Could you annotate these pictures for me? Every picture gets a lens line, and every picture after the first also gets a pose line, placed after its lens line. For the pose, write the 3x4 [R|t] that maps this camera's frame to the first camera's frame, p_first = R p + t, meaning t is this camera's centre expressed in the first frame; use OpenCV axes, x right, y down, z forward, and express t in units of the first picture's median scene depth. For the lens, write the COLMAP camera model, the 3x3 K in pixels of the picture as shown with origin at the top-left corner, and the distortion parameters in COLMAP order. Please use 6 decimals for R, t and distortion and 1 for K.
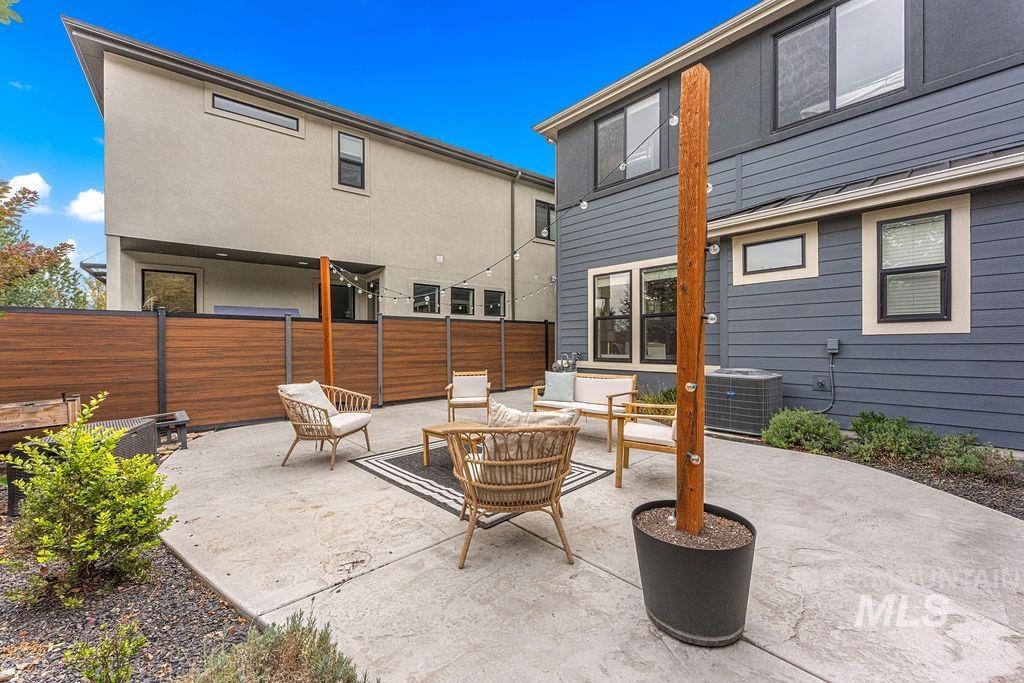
lens RADIAL K [[415.9, 0, 507.5], [0, 415.9, 345.1], [0, 0, 1]] dist [0.000082, -0.001198]
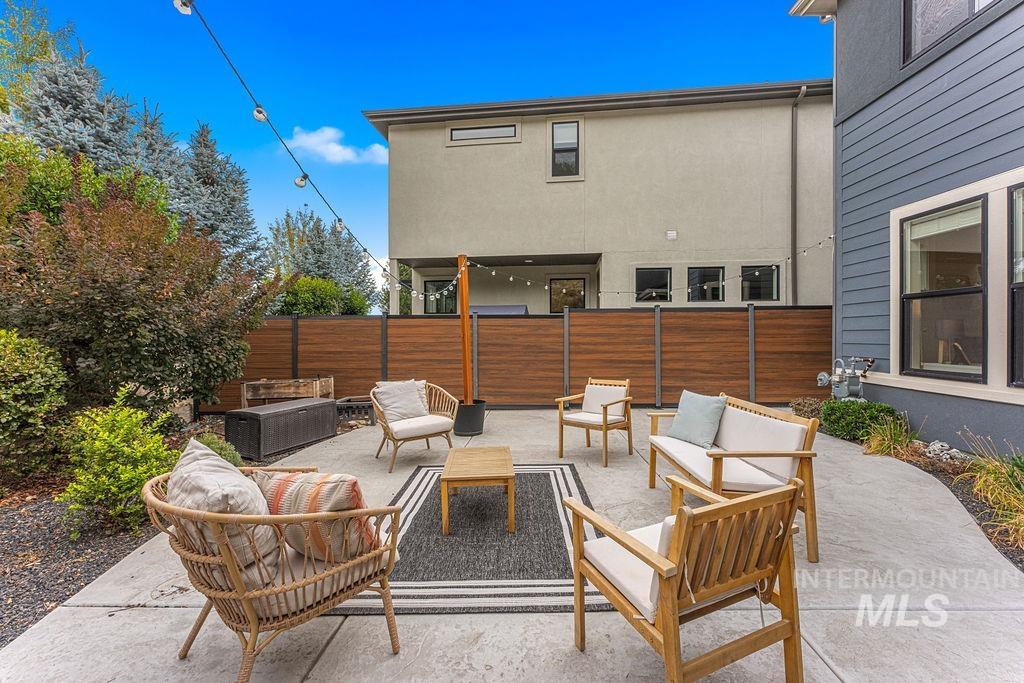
lens RADIAL K [[415.9, 0, 506.4], [0, 415.9, 336.3], [0, 0, 1]] dist [0.000082, -0.001198]
pose [[0.711028, 0.004073, -0.703151, 0.234452], [-0.001971, 0.999991, 0.003800, -0.013672], [0.703160, -0.001316, 0.711030, 0.248386]]
